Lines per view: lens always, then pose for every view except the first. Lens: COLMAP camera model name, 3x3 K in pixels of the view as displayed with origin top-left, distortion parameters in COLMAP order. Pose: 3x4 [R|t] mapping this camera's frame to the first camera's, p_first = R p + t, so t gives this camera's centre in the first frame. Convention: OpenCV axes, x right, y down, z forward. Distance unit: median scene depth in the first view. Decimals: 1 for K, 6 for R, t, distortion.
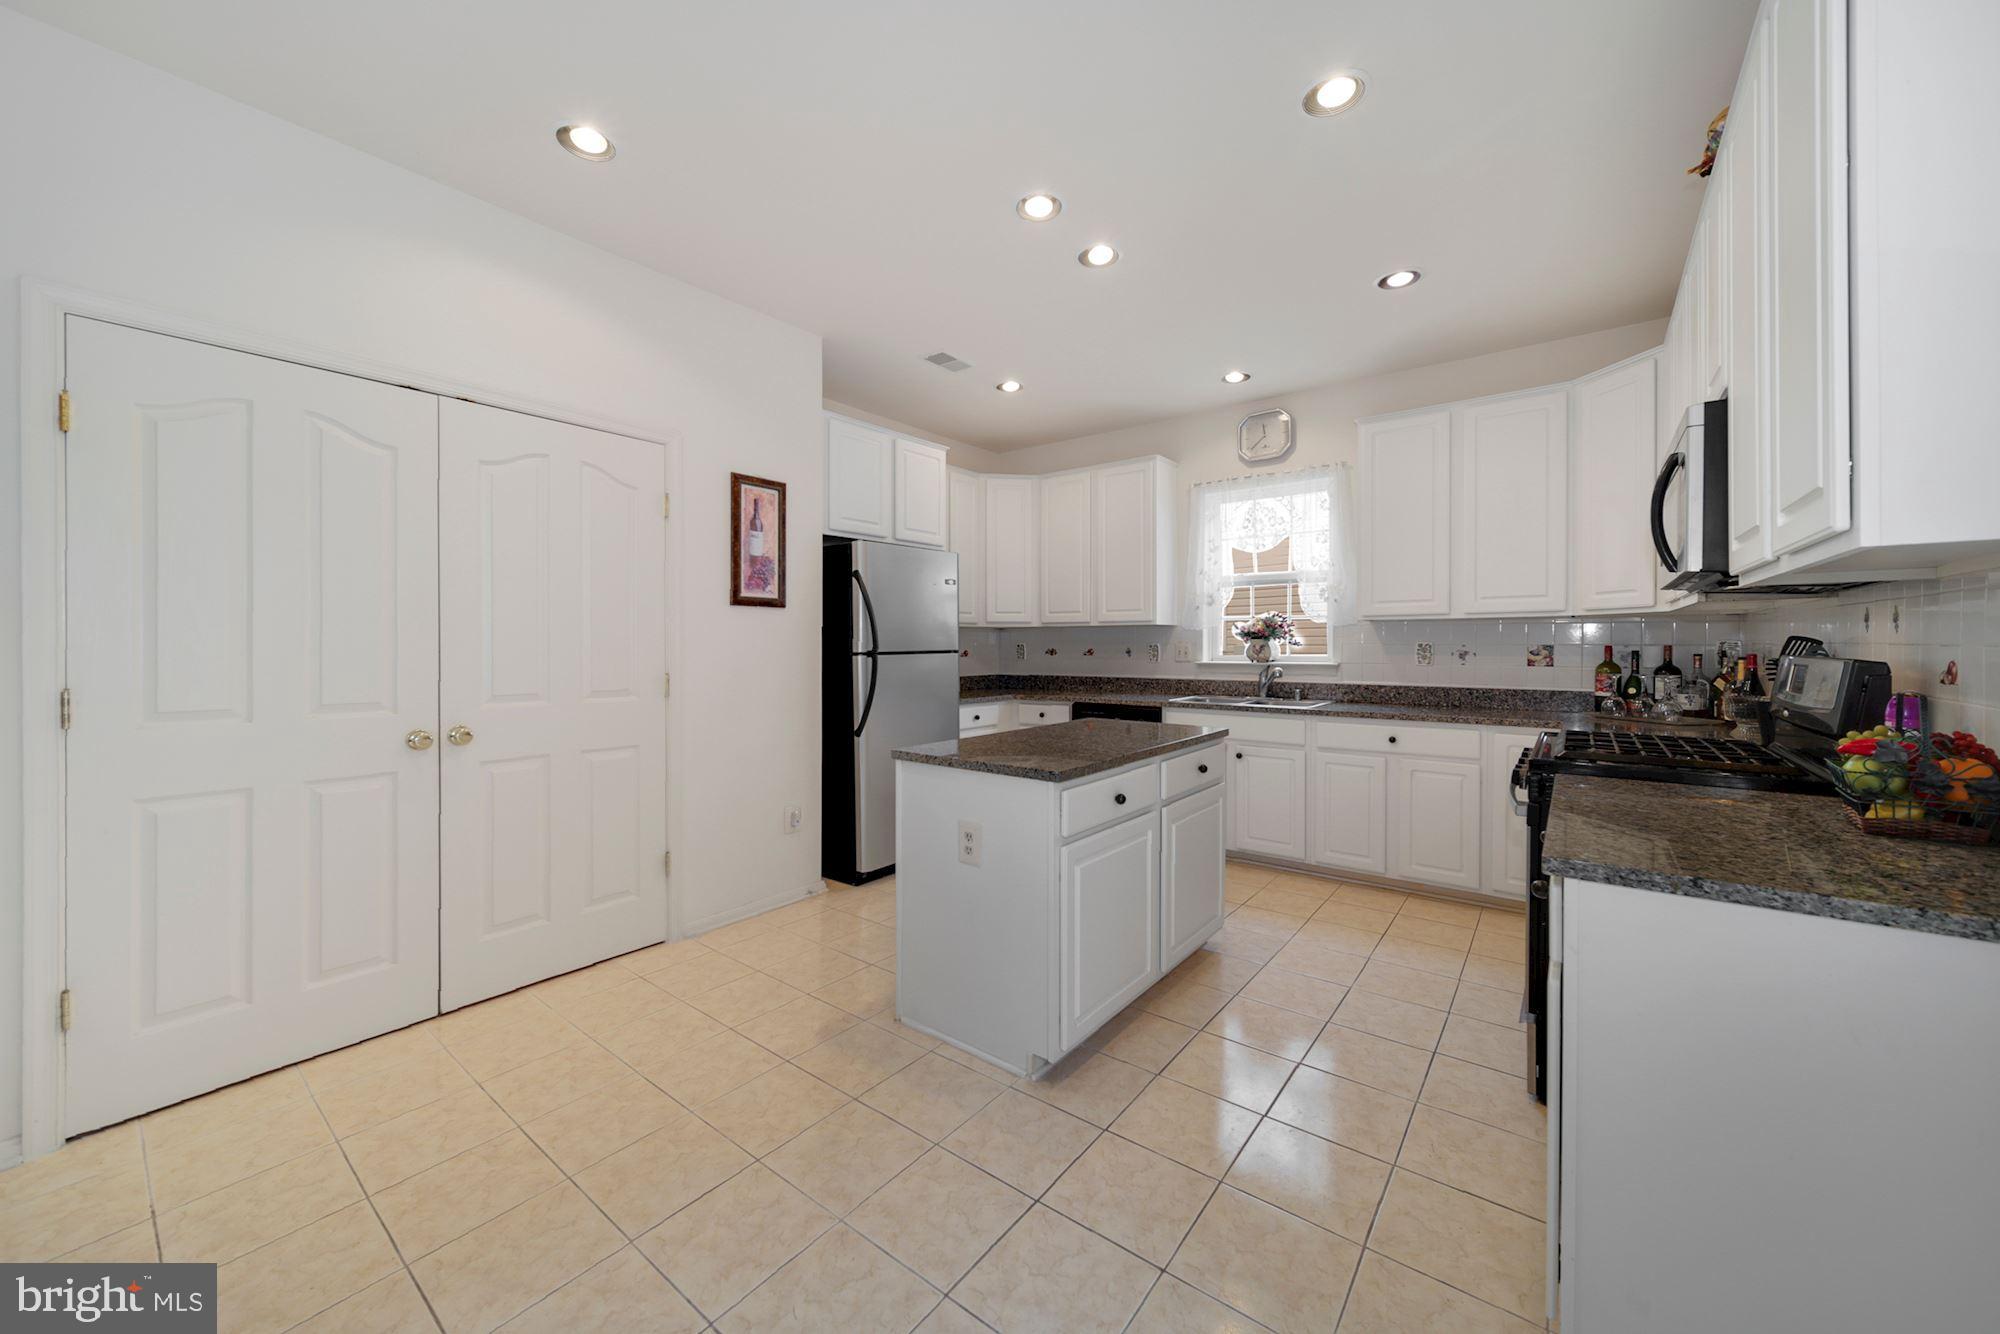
lens RADIAL K [[735.8, 0, 996.8], [0, 735.8, 639.4], [0, 0, 1]] dist [-0.001202, -0.000019]
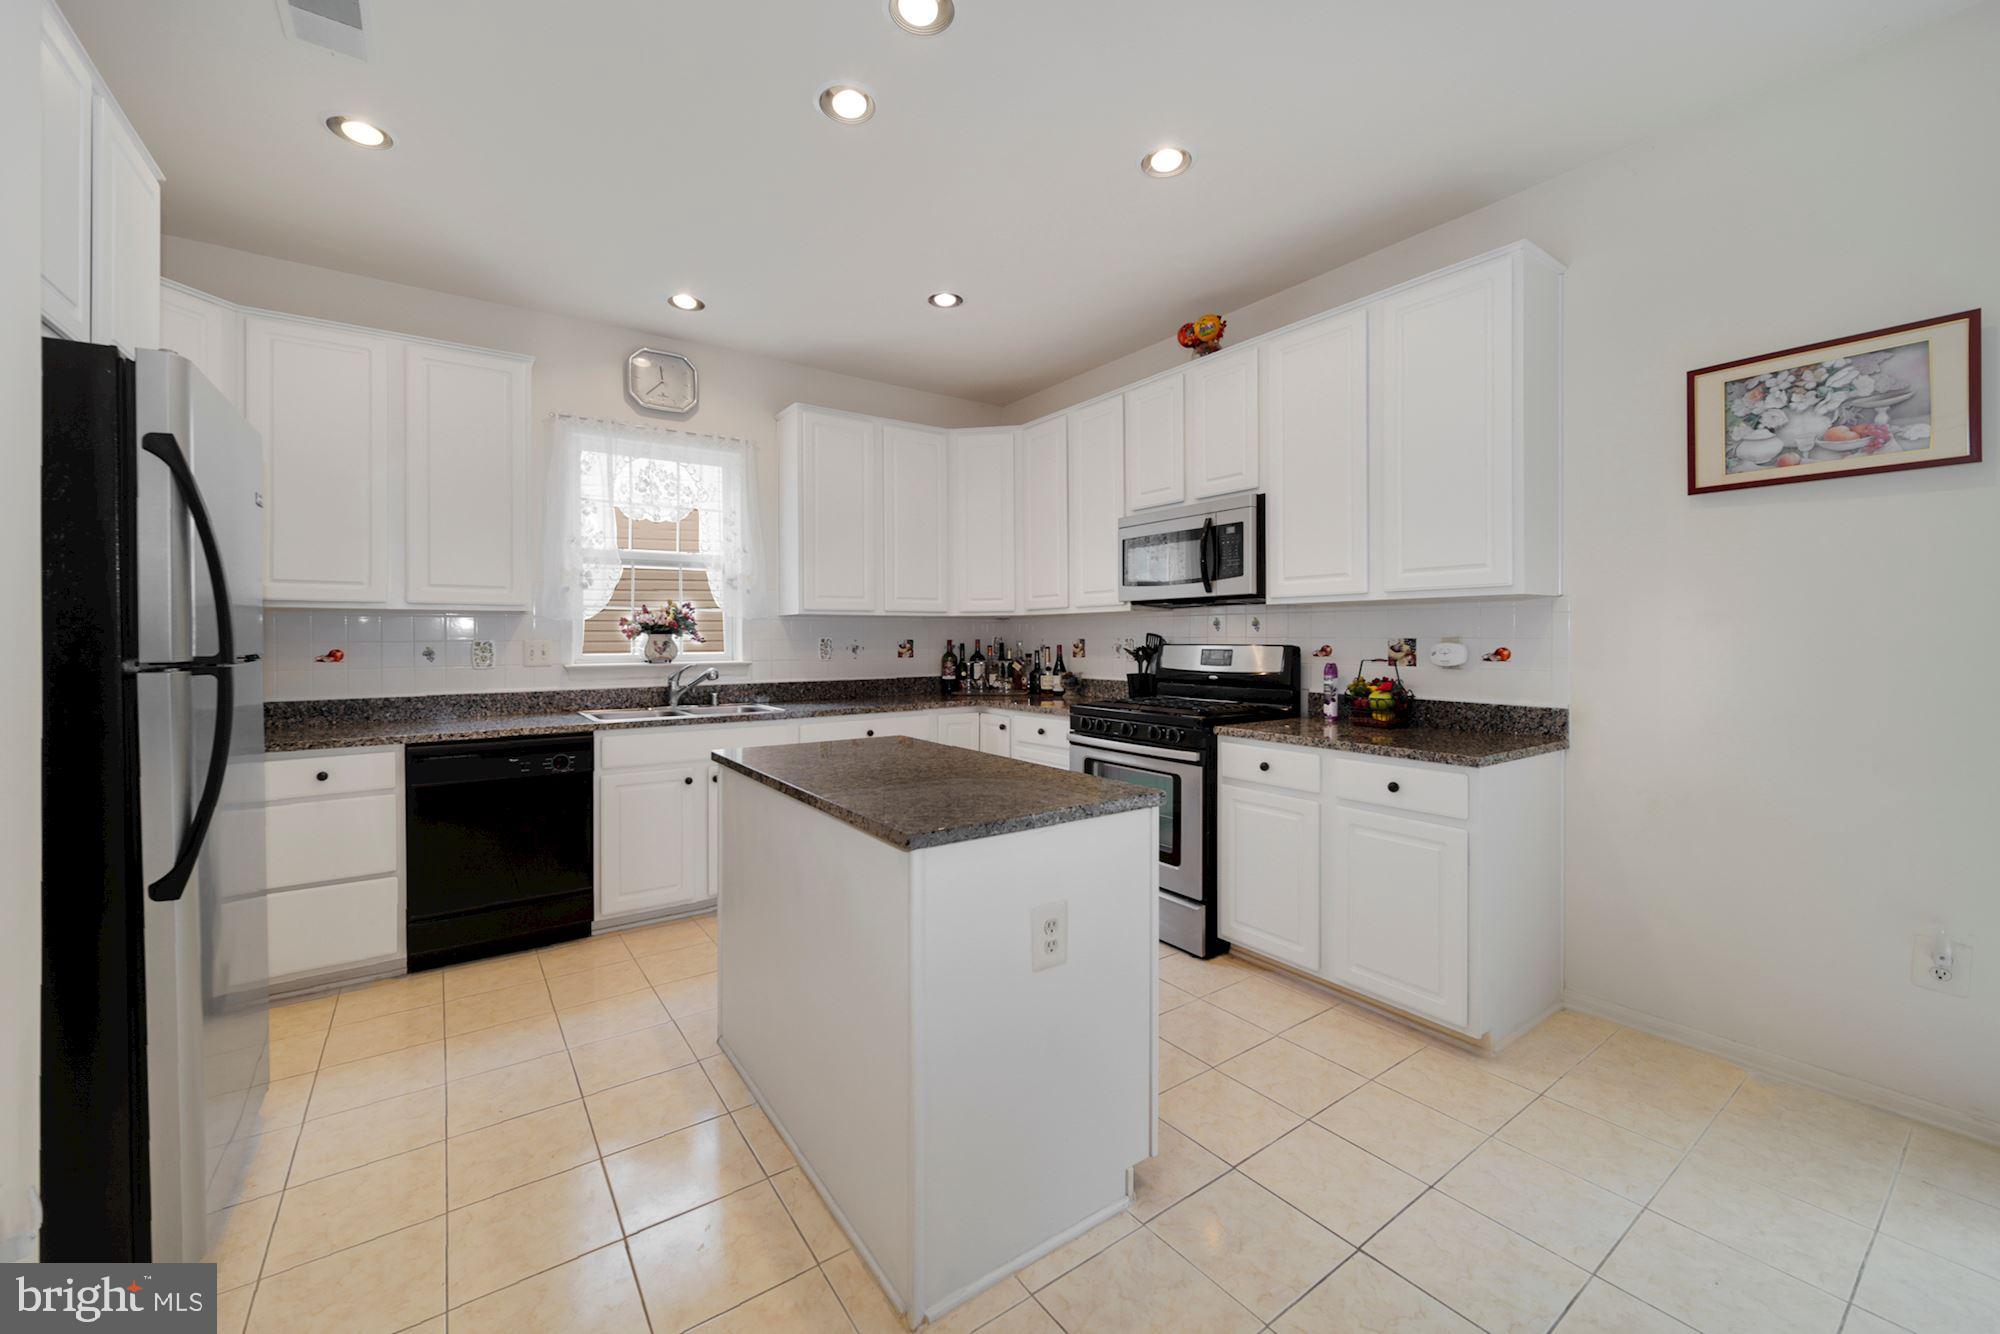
lens RADIAL K [[782.4, 0, 986.9], [0, 782.4, 639.6], [0, 0, 1]] dist [-0.005626, -0.000147]
pose [[0.291471, -0.001294, 0.956579, -0.373177], [0.000050, 0.999999, 0.001337, 0.004888], [-0.956580, -0.000342, 0.291471, 0.435885]]
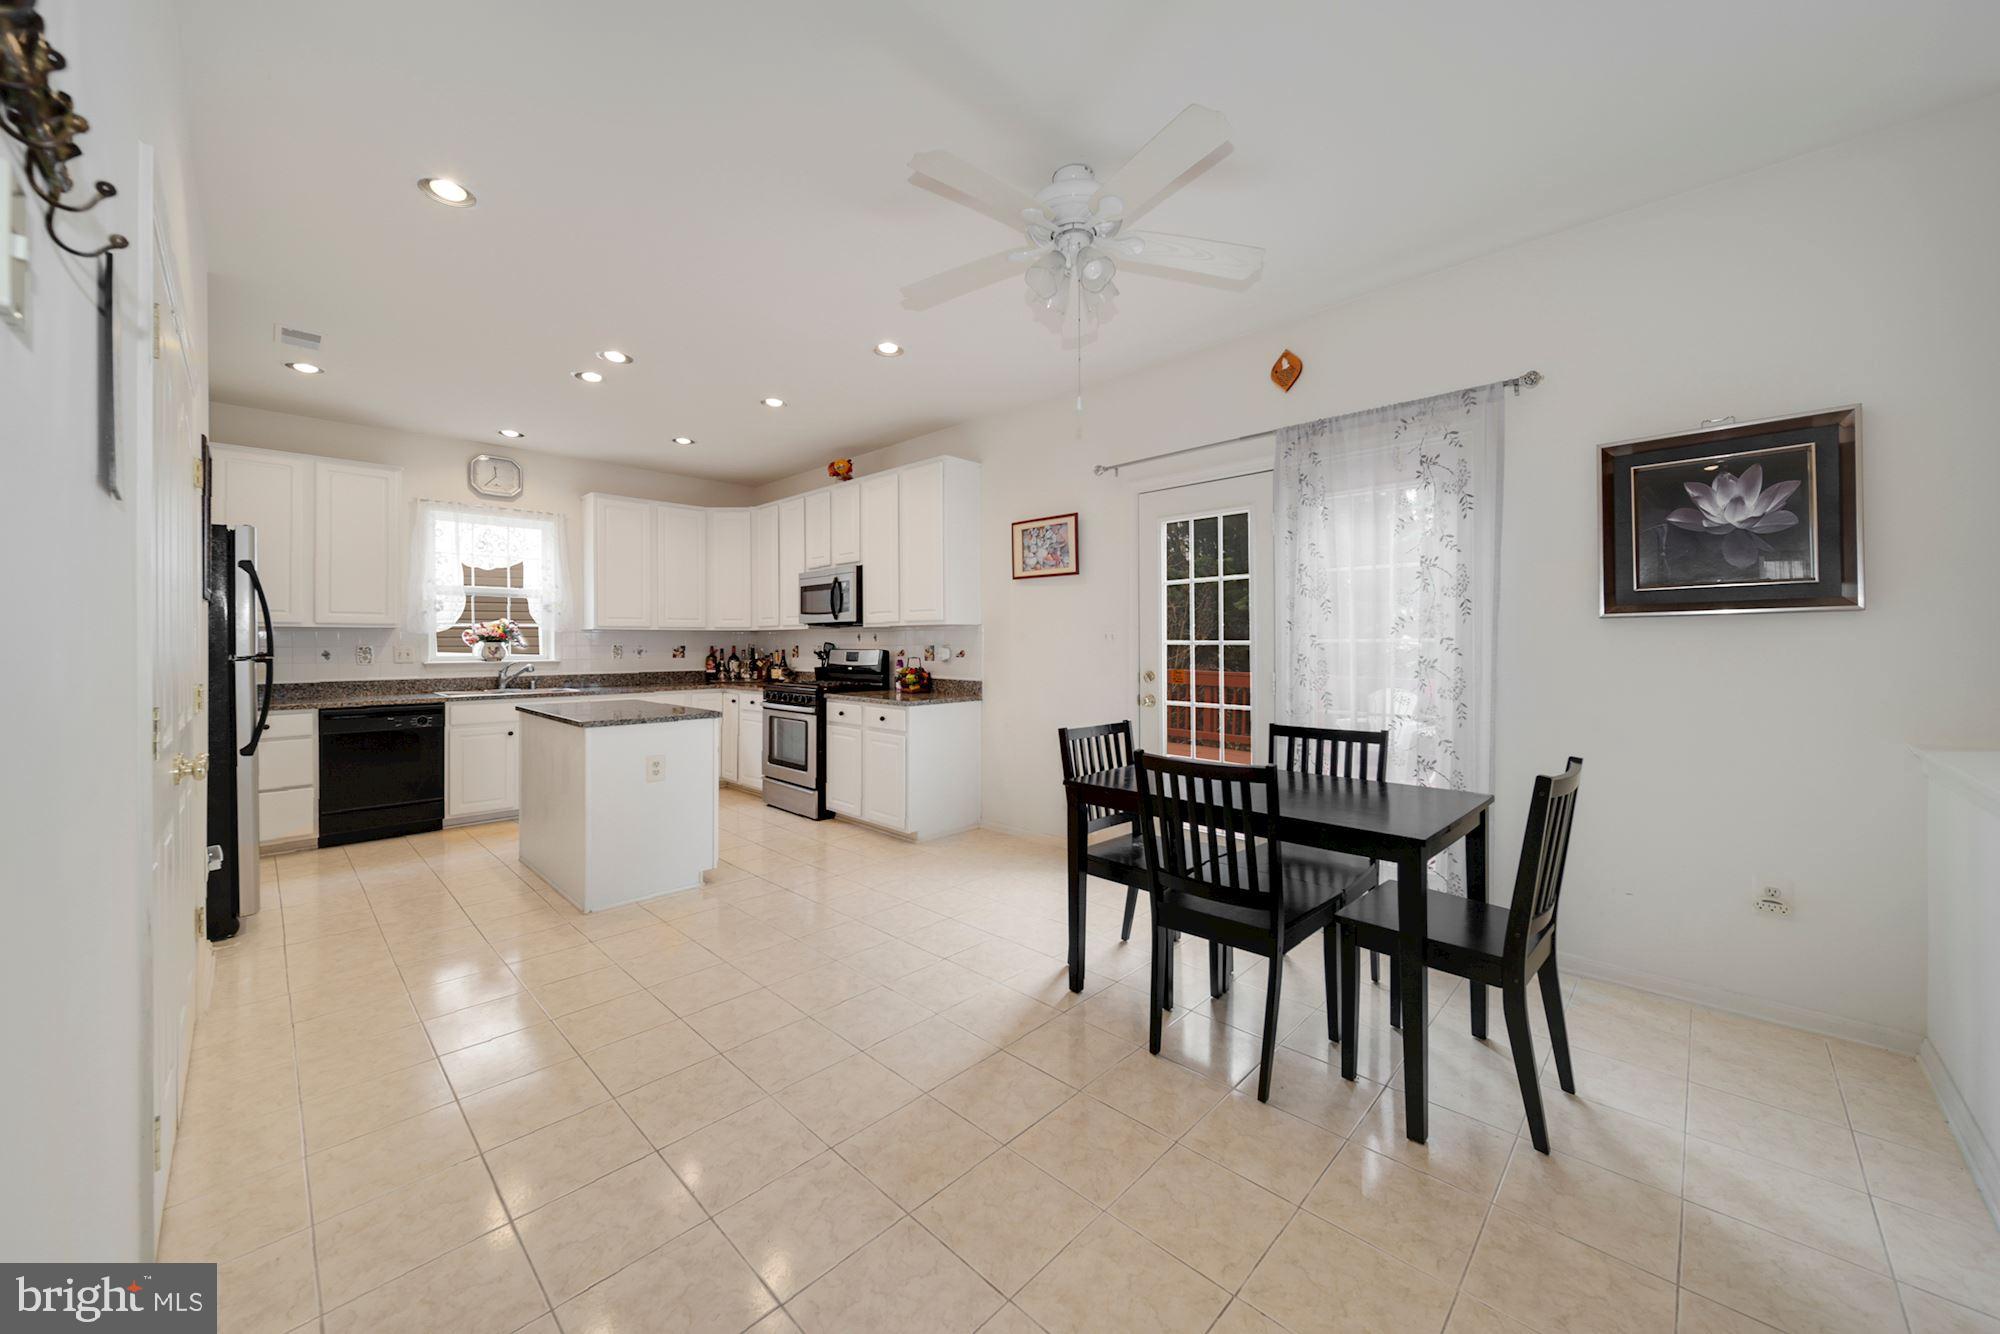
lens RADIAL K [[735.8, 0, 996.8], [0, 735.8, 639.4], [0, 0, 1]] dist [-0.001202, -0.000019]
pose [[0.112150, 0.006048, 0.993673, -0.804942], [-0.001439, 0.999981, -0.005924, 0.001230], [-0.993690, -0.000766, 0.112157, 0.036051]]
